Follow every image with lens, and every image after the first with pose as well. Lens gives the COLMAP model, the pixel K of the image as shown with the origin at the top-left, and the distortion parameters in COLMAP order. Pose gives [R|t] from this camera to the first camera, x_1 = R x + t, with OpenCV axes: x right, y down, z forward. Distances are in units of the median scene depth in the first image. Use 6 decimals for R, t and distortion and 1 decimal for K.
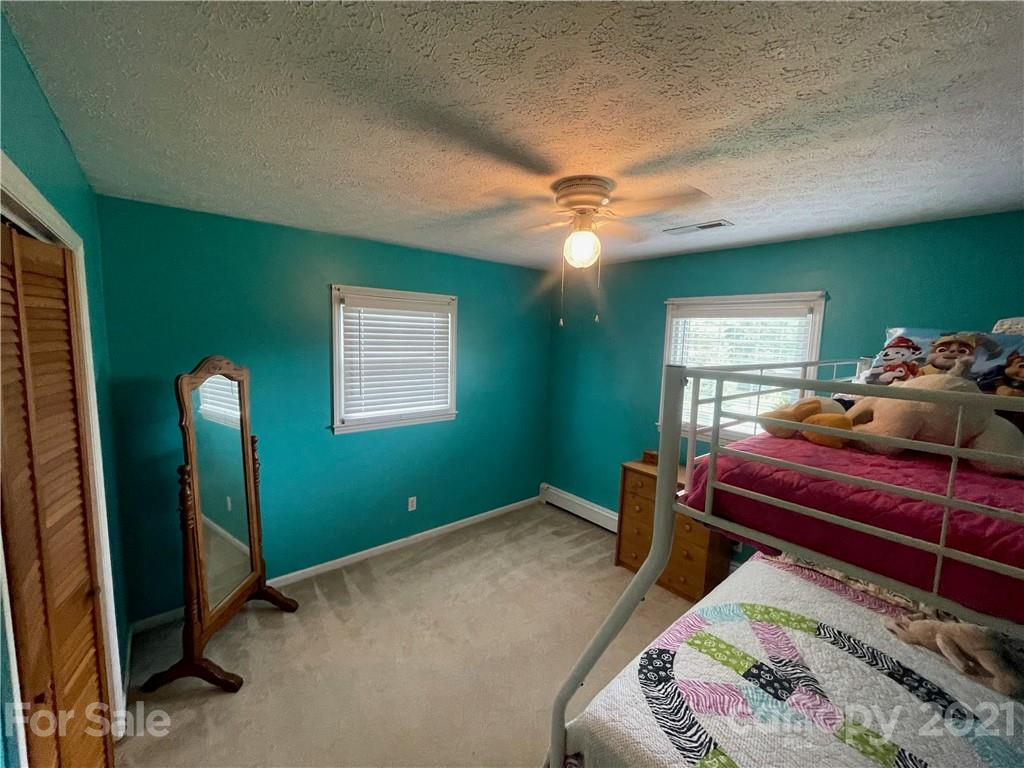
lens RADIAL K [[415.5, 0, 512.7], [0, 415.5, 379.7], [0, 0, 1]] dist [-0.004938, -0.001856]
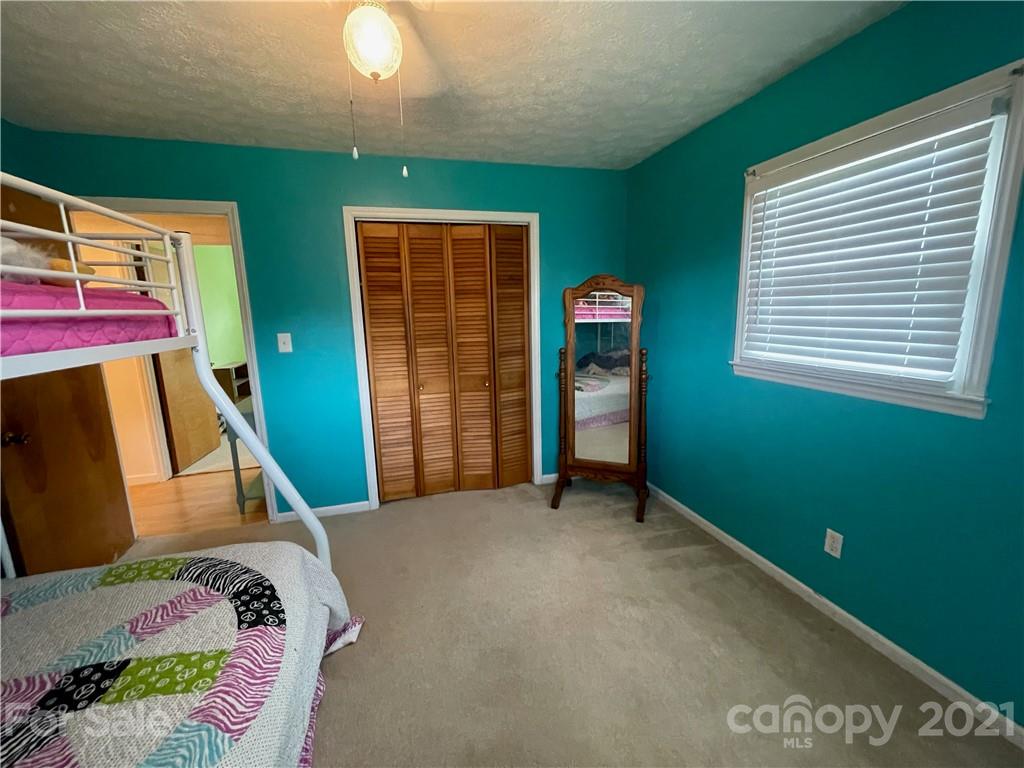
lens RADIAL K [[415.5, 0, 510.0], [0, 415.5, 385.2], [0, 0, 1]] dist [-0.004938, -0.001856]
pose [[-0.421832, 0.142285, -0.895440, 0.468030], [-0.084249, 0.977186, 0.194963, 0.038786], [0.902751, 0.157682, -0.400220, 0.991227]]
